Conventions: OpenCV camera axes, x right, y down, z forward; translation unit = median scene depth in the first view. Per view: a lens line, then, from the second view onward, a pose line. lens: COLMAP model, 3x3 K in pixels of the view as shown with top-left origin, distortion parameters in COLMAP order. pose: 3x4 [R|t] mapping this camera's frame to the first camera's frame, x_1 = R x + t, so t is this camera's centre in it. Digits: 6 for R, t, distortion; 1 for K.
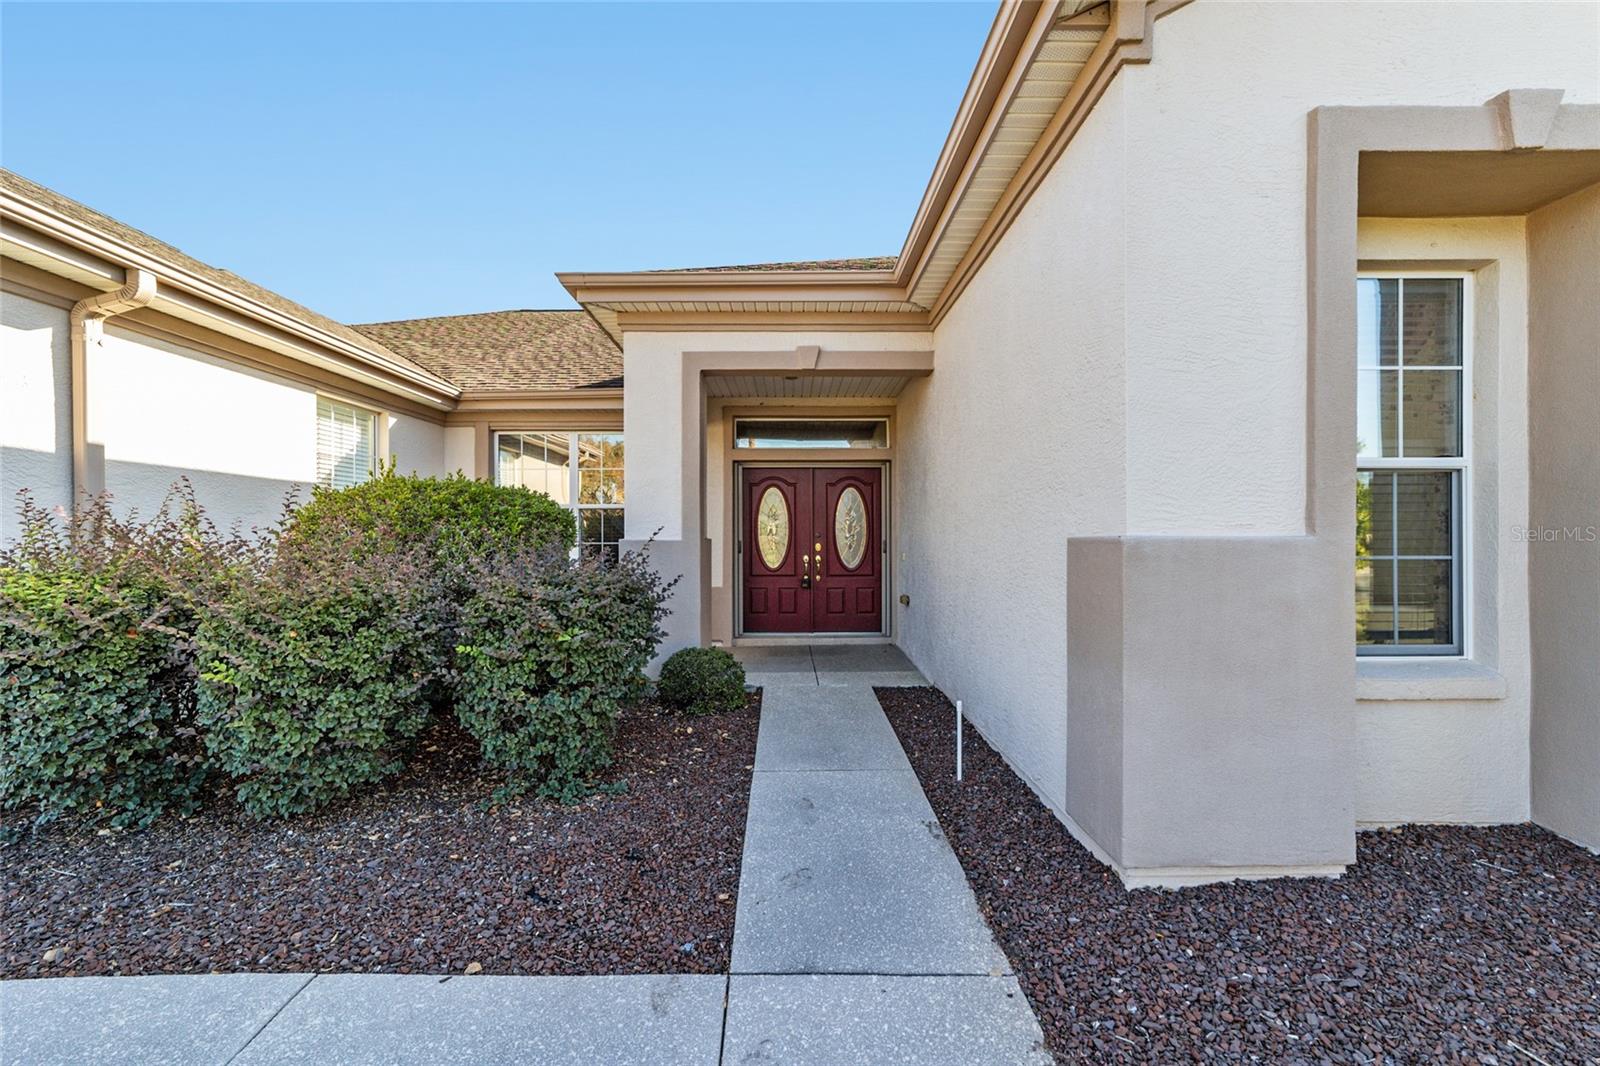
lens RADIAL K [[614.0, 0, 794.0], [0, 614.0, 534.7], [0, 0, 1]] dist [-0.014663, 0.007900]
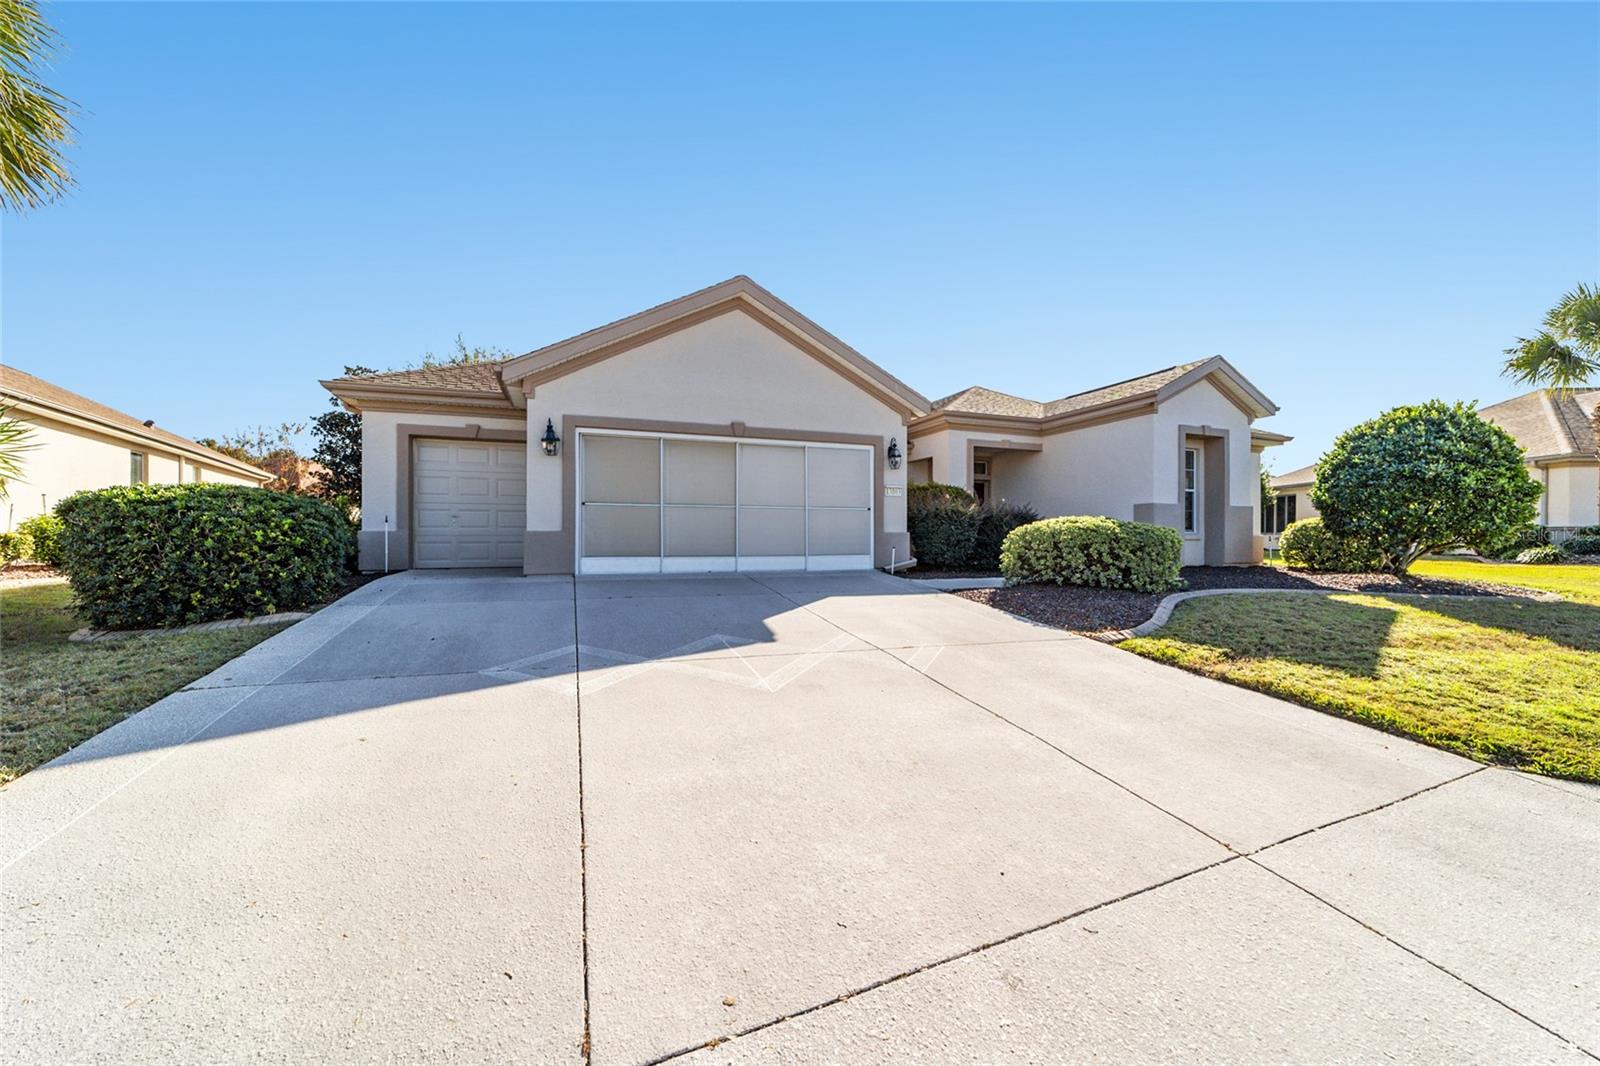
lens RADIAL K [[614.0, 0, 798.3], [0, 614.0, 538.2], [0, 0, 1]] dist [-0.014663, 0.007900]
pose [[0.935846, 0.004625, 0.352379, -1.786775], [-0.003103, 0.999983, -0.004884, 0.147455], [-0.352396, 0.003478, 0.935845, -1.218246]]
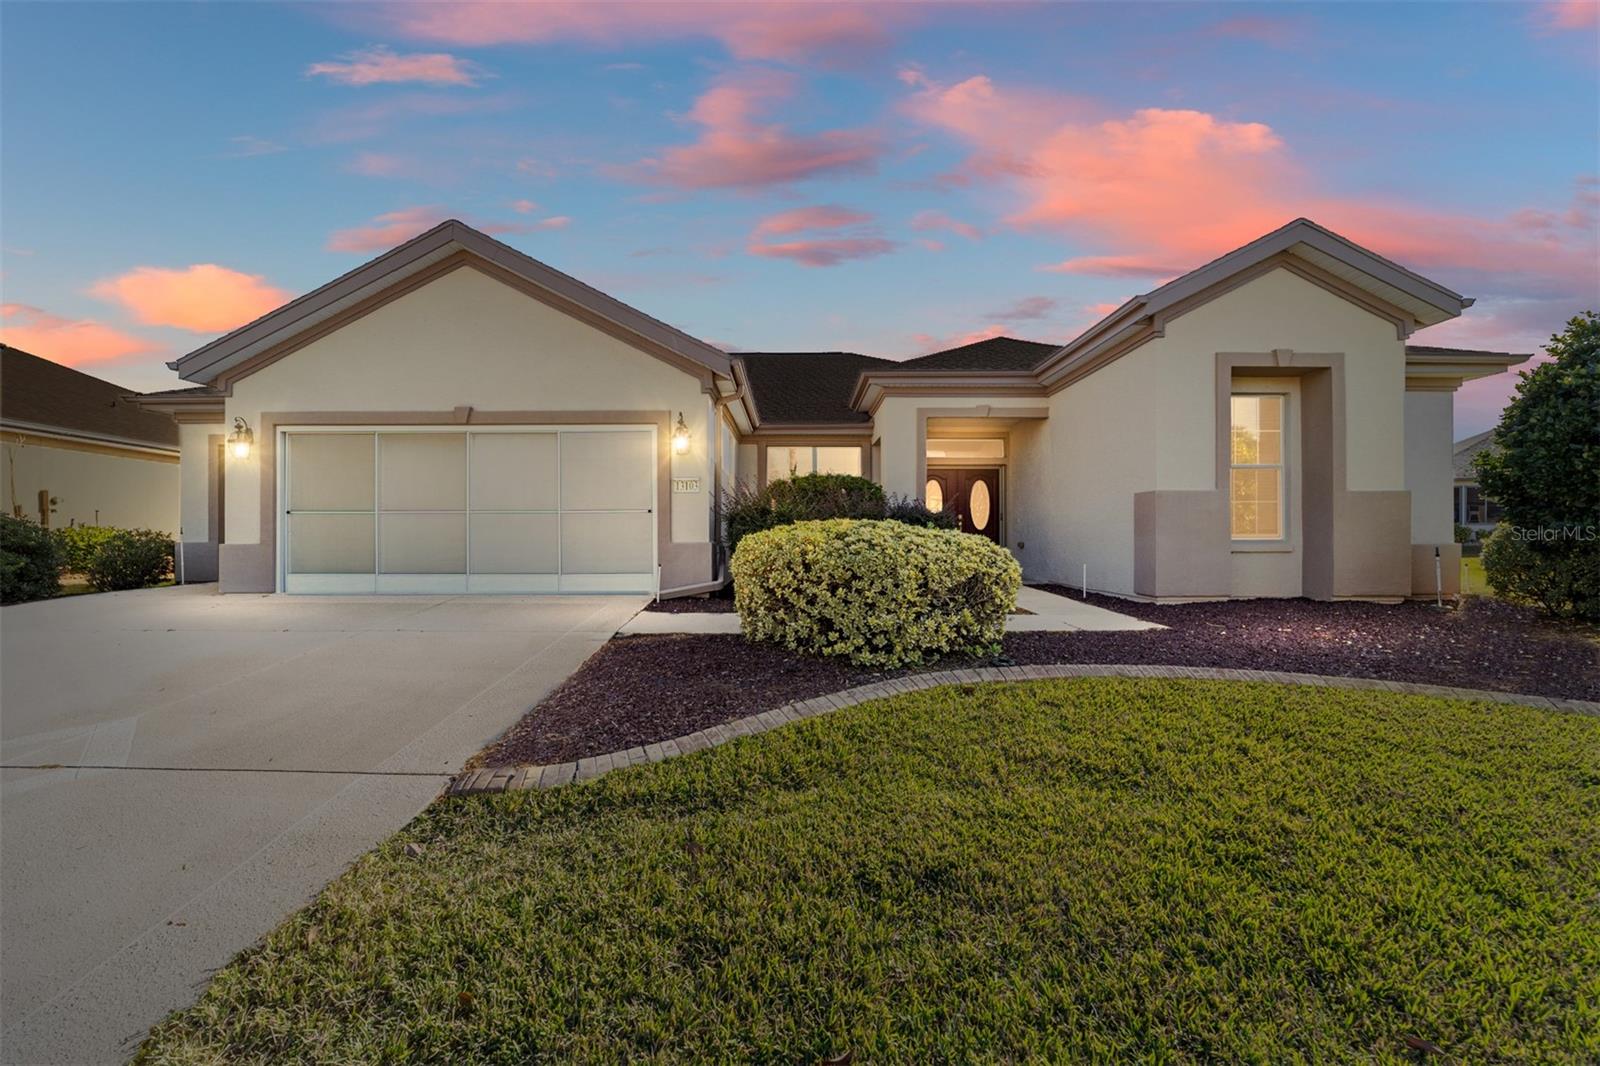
lens RADIAL K [[614.0, 0, 796.6], [0, 614.0, 534.7], [0, 0, 1]] dist [-0.014663, 0.007900]
pose [[0.999968, 0.001380, -0.007936, -0.535452], [-0.001425, 0.999983, -0.005612, 0.106730], [0.007929, 0.005623, 0.999953, -0.898805]]
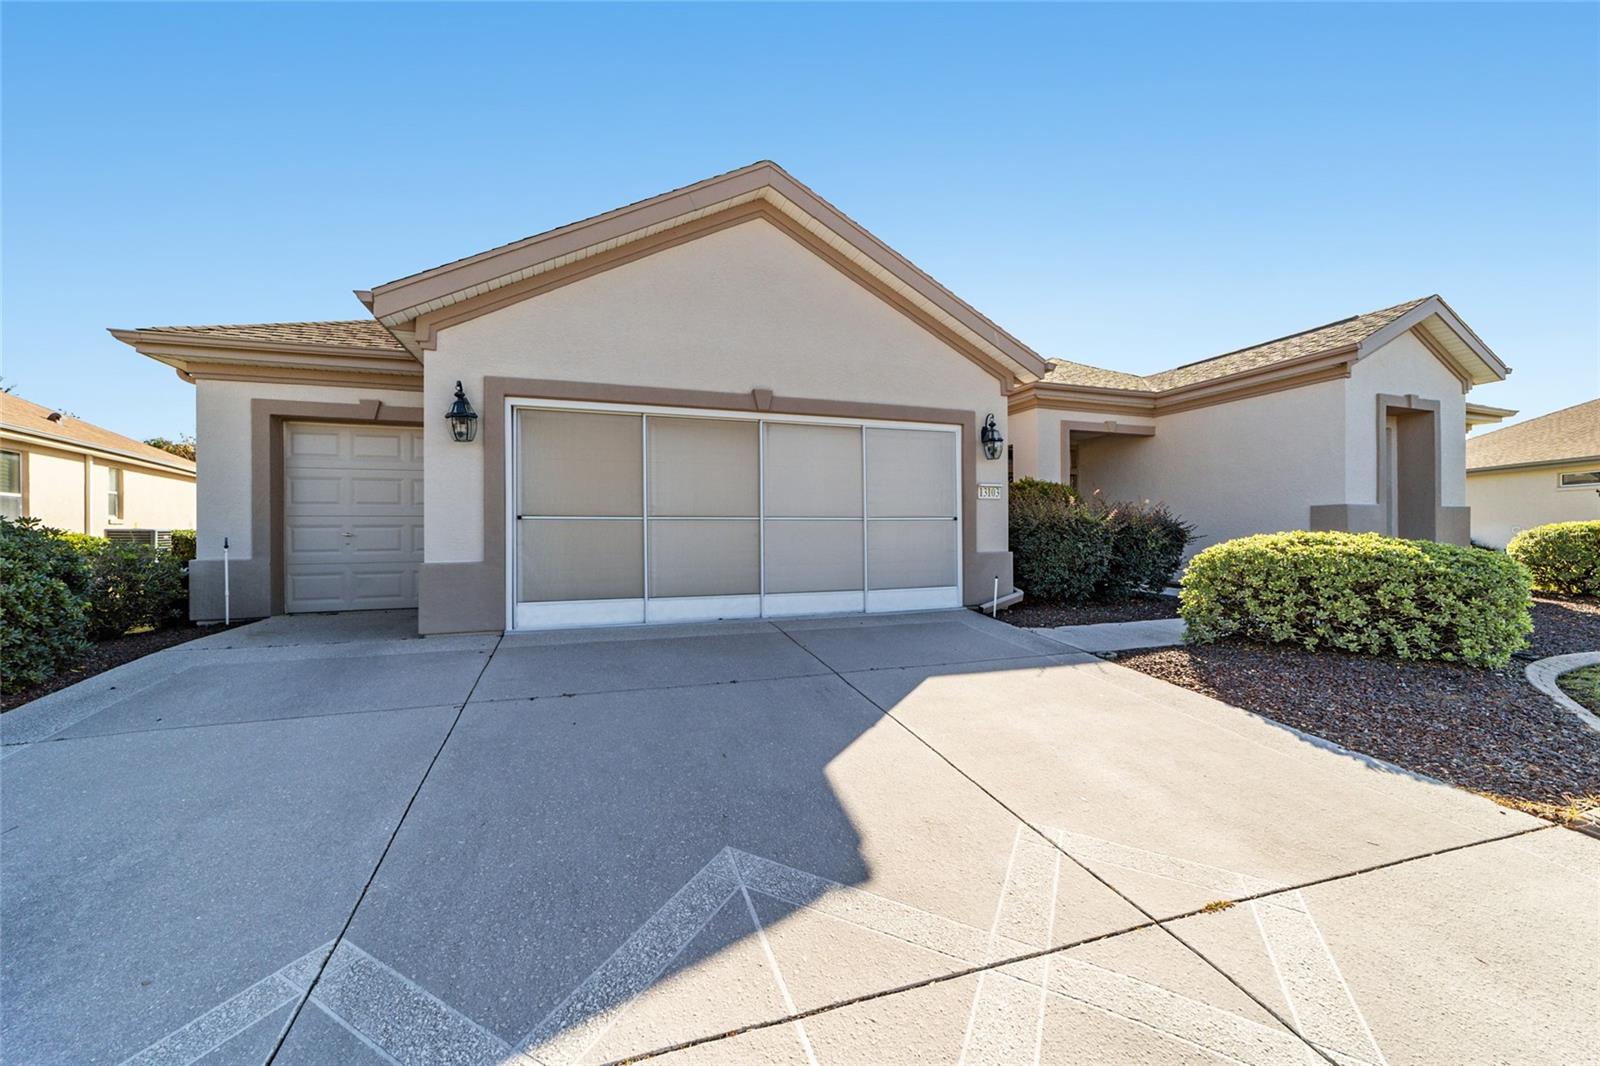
lens RADIAL K [[614.0, 0, 798.4], [0, 614.0, 532.6], [0, 0, 1]] dist [-0.014663, 0.007900]
pose [[0.945190, -0.001333, 0.326518, -1.638725], [0.004494, 0.999950, -0.008928, 0.084159], [-0.326490, 0.009906, 0.945149, -0.606973]]
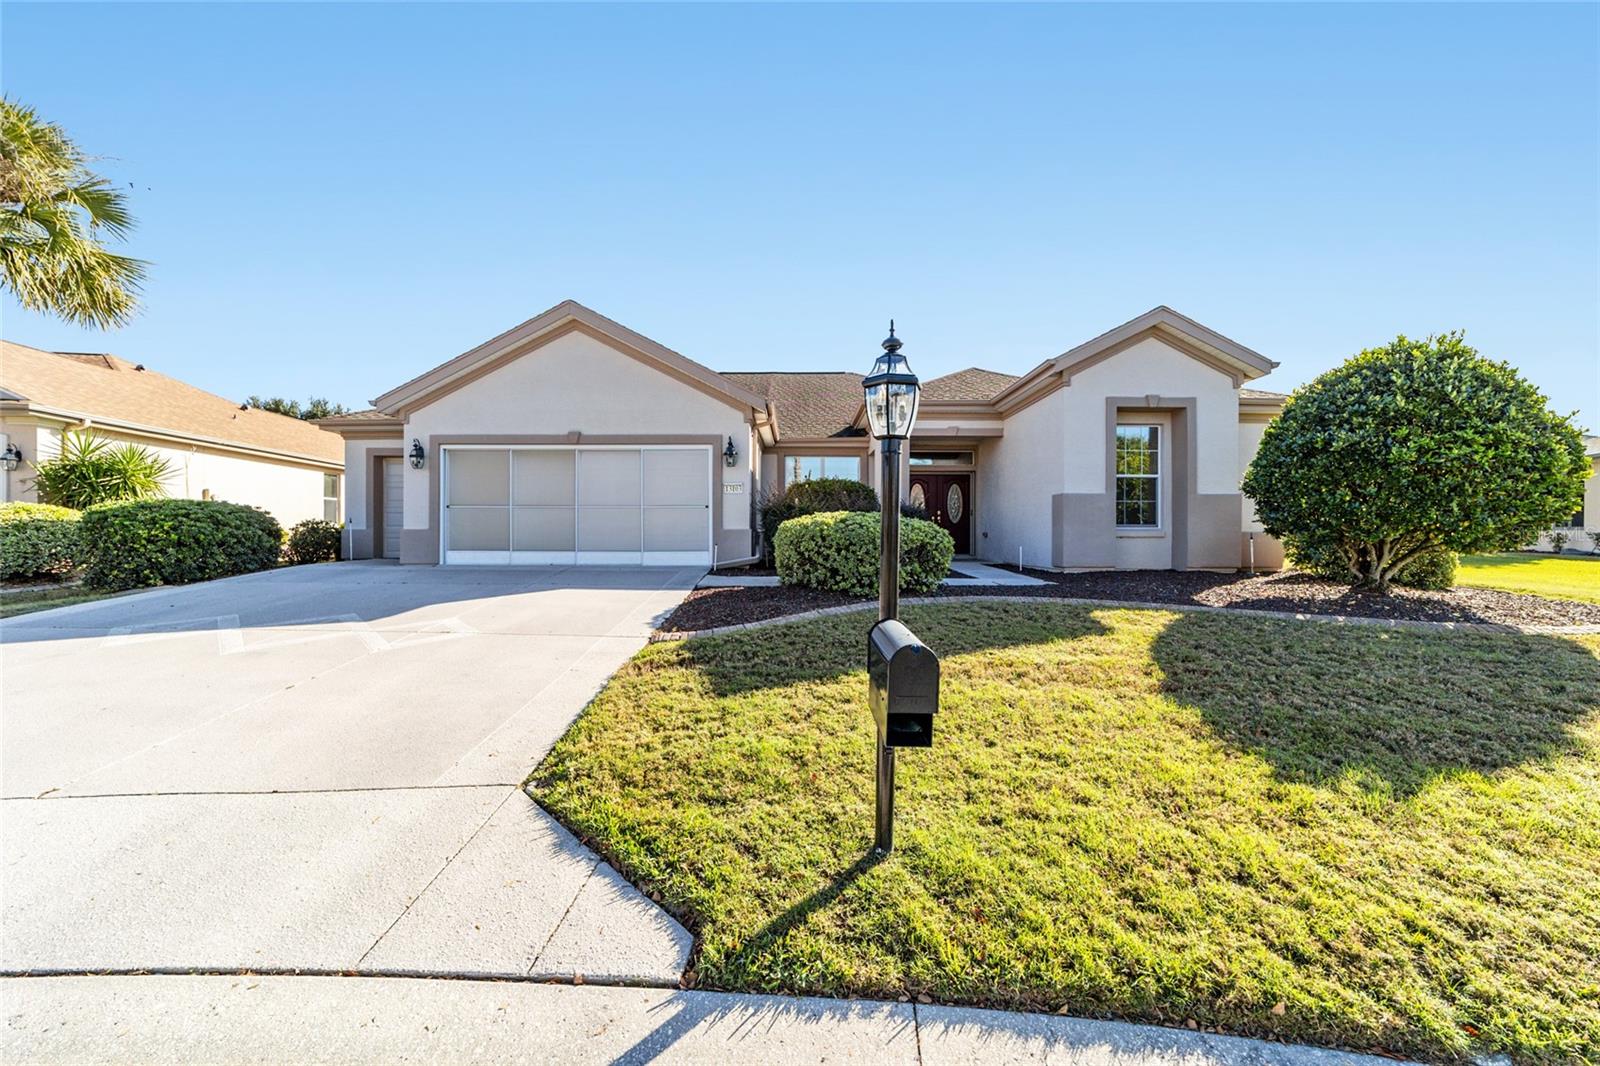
lens RADIAL K [[614.0, 0, 798.0], [0, 614.0, 534.2], [0, 0, 1]] dist [-0.014663, 0.007900]
pose [[0.999939, 0.004756, -0.009953, -0.571553], [-0.004788, 0.999983, -0.003244, 0.139602], [0.009937, 0.003291, 0.999945, -1.472522]]
